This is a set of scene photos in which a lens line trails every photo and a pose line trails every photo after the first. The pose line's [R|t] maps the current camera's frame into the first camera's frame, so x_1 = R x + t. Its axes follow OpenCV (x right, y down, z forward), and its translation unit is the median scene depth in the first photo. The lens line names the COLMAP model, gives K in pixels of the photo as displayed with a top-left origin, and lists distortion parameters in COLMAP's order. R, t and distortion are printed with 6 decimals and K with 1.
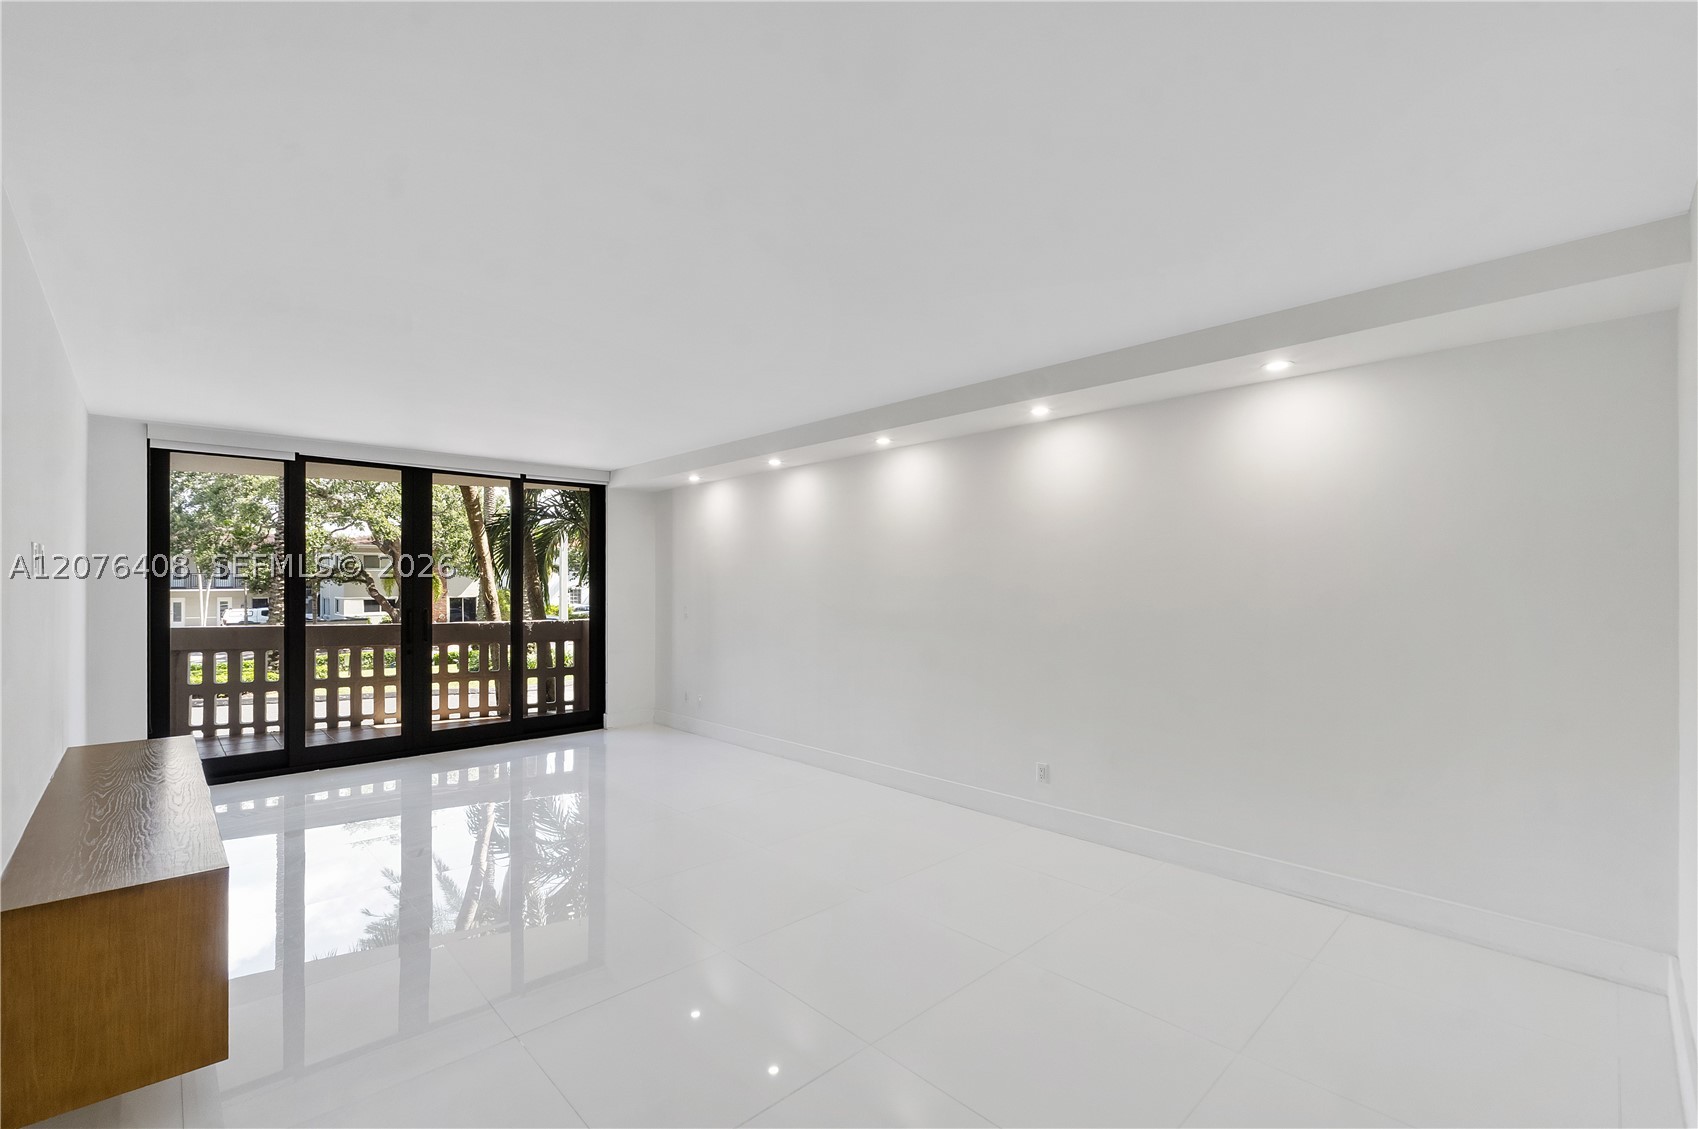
lens RADIAL K [[719.5, 0, 838.9], [0, 719.5, 552.2], [0, 0, 1]] dist [-0.009209, -0.000454]
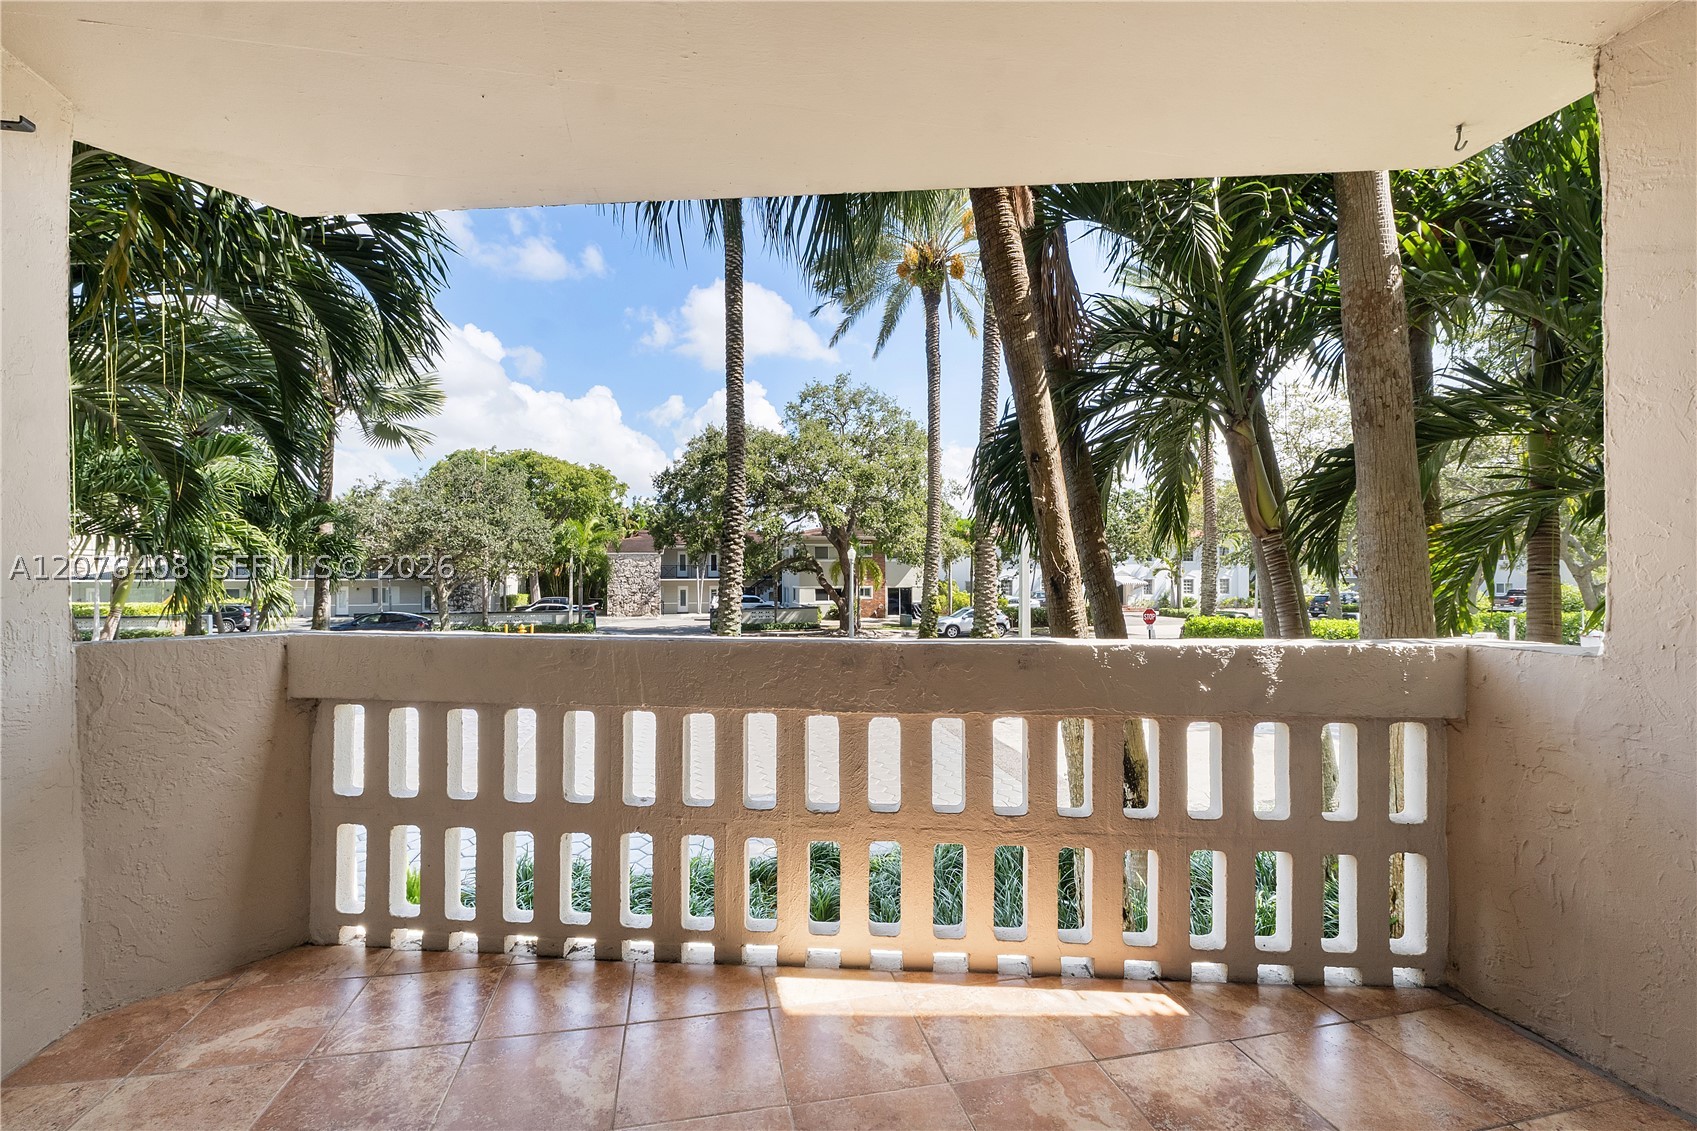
lens RADIAL K [[719.1, 0, 838.4], [0, 719.1, 553.2], [0, 0, 1]] dist [-0.009209, -0.000454]
pose [[0.847774, -0.014730, -0.530153, -0.099046], [0.019762, 0.999797, 0.003823, 0.013335], [0.529990, -0.013718, 0.847893, 0.161789]]
